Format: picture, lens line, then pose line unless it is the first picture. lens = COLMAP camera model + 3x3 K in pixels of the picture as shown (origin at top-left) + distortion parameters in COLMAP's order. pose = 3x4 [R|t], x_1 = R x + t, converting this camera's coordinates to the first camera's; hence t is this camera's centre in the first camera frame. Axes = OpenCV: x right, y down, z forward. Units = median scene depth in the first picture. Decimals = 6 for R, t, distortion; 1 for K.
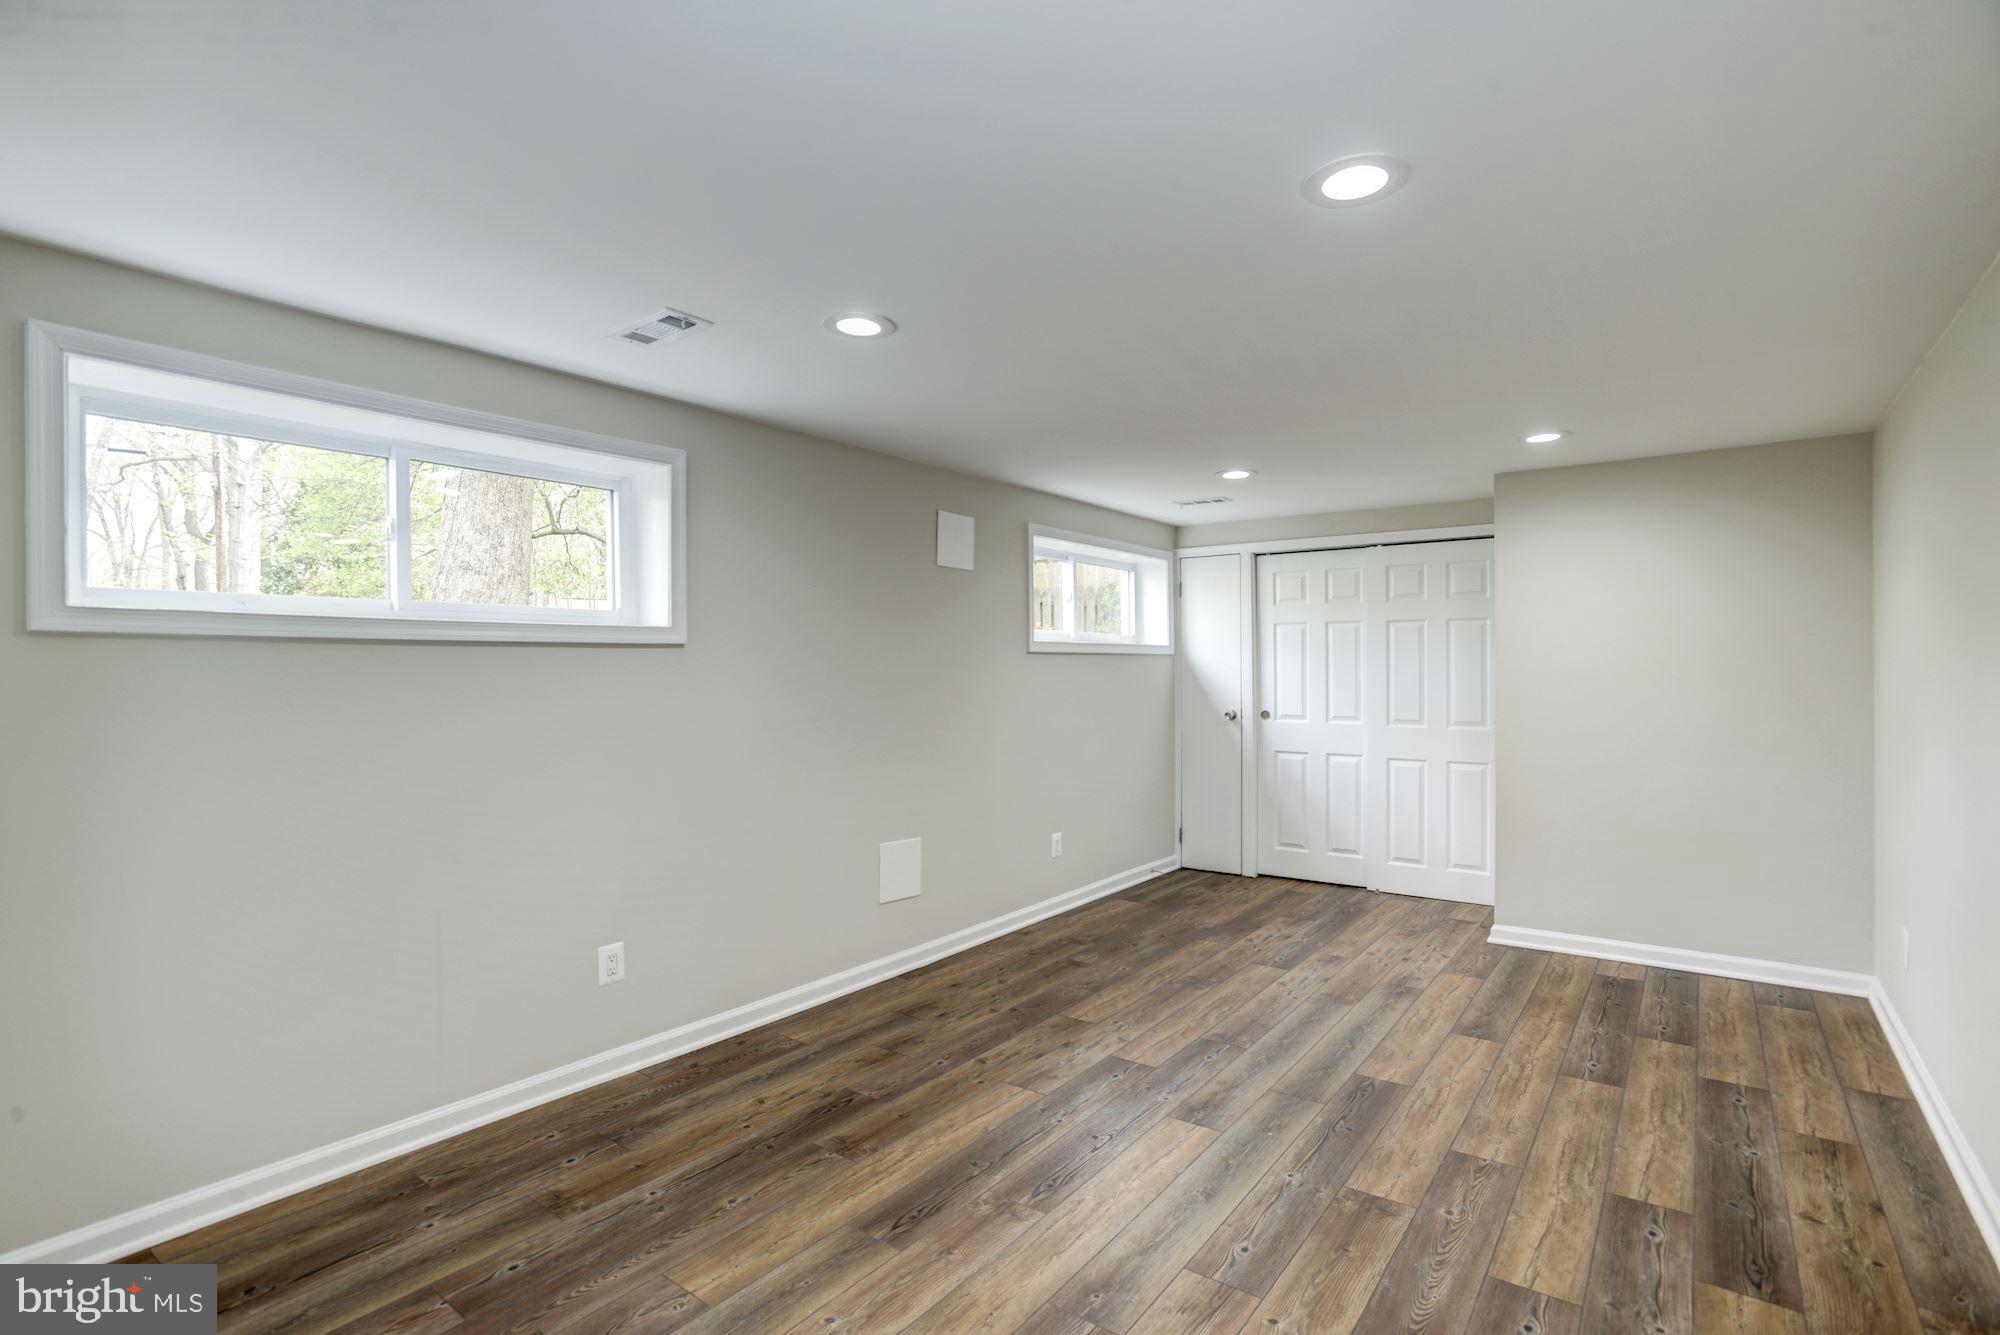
lens RADIAL K [[973.7, 0, 1000.0], [0, 973.7, 667.5], [0, 0, 1]] dist [-0.046976, 0.025557]
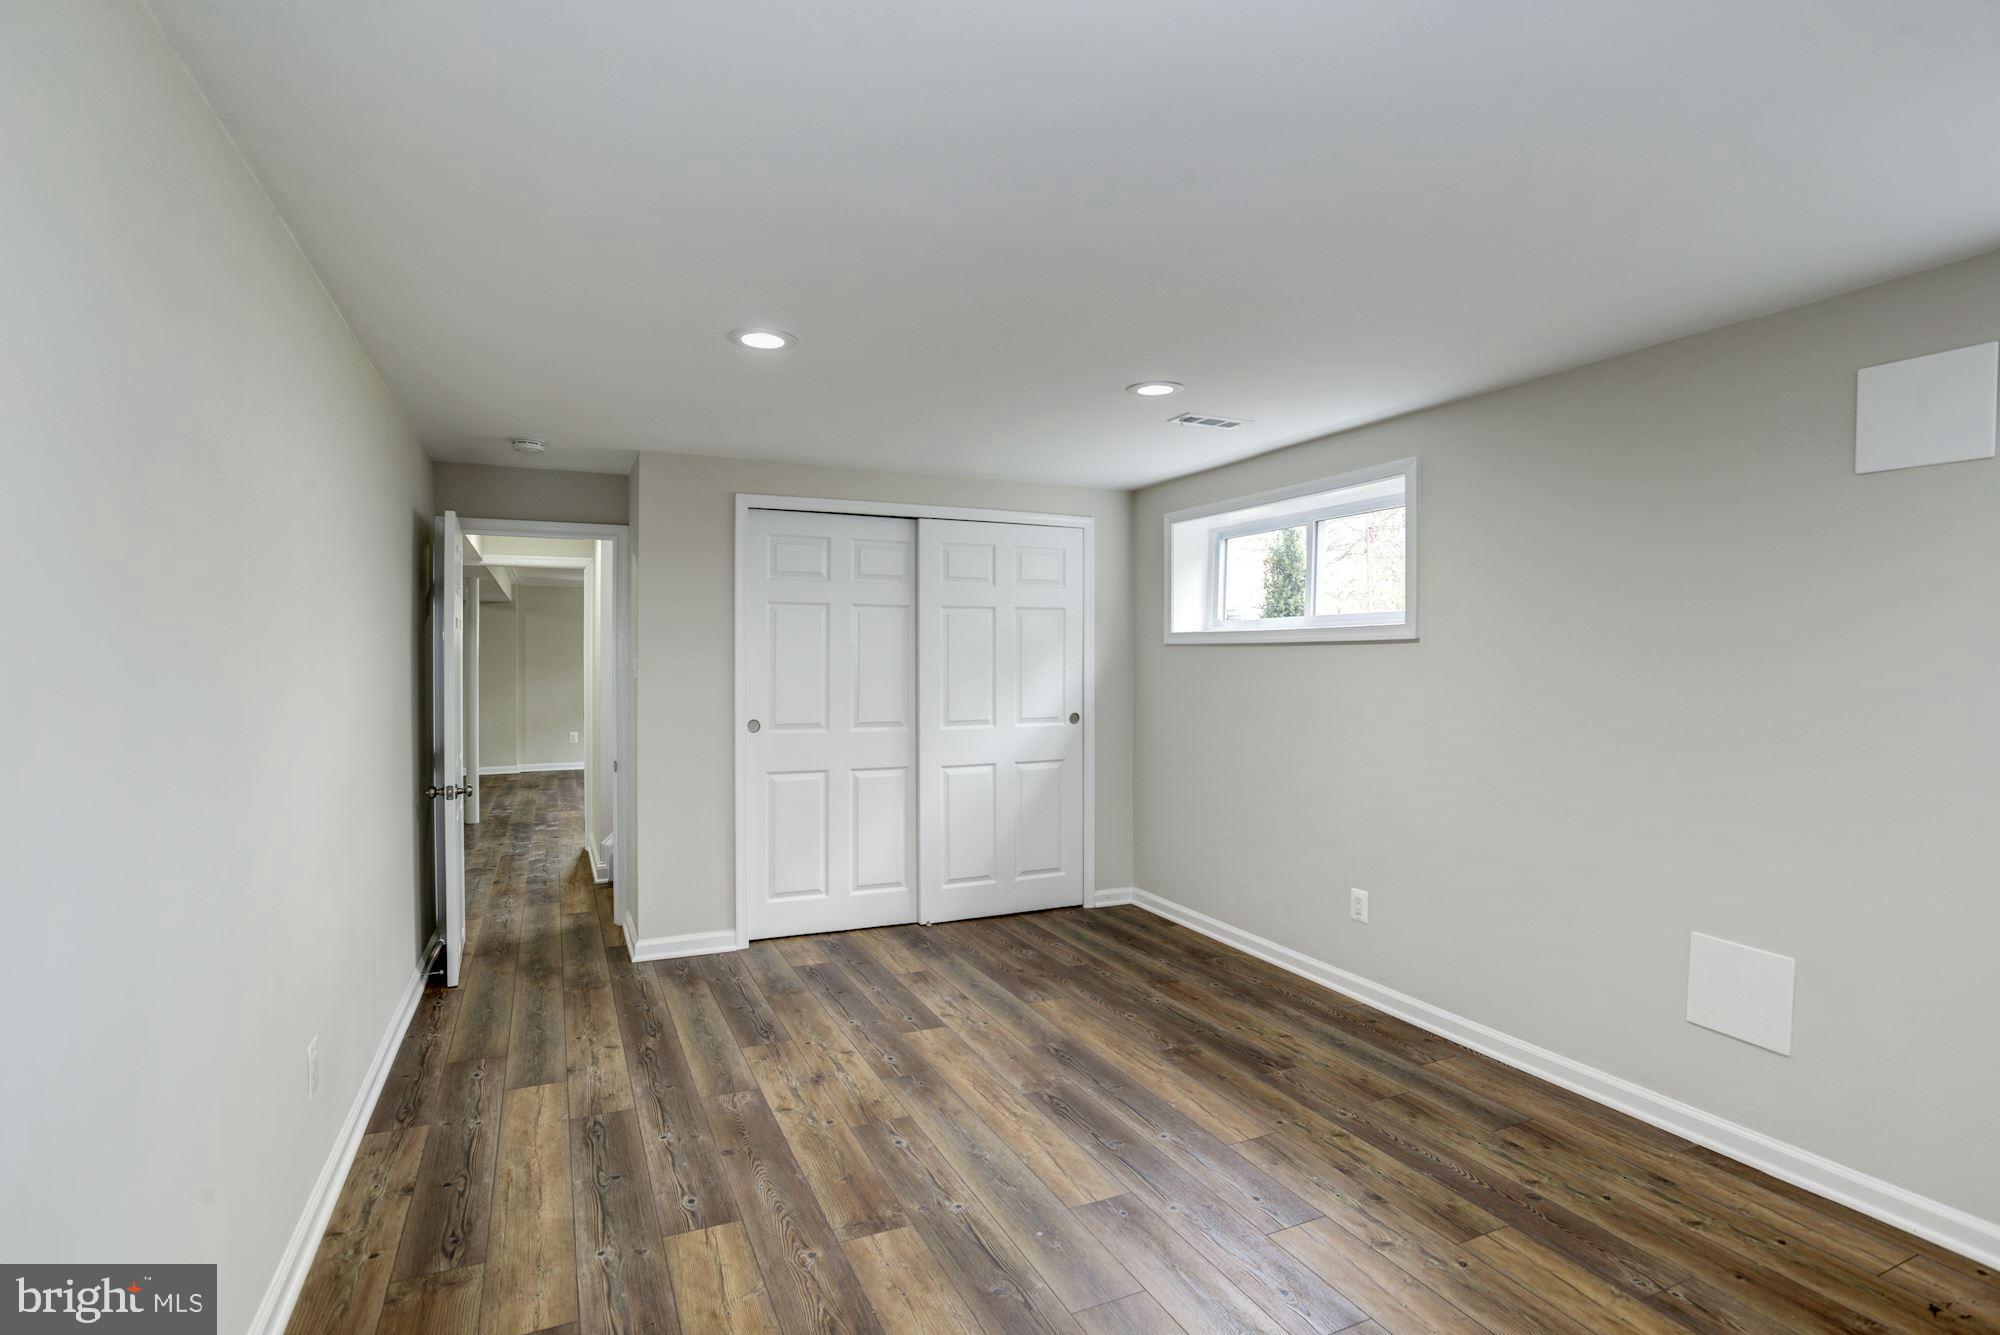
lens RADIAL K [[995.9, 0, 989.9], [0, 995.9, 665.0], [0, 0, 1]] dist [-0.056152, 0.029603]
pose [[-0.494545, 0.005955, -0.869132, 1.000764], [0.000619, 0.999979, 0.006499, -0.002504], [0.869152, 0.002677, -0.494538, 1.345453]]
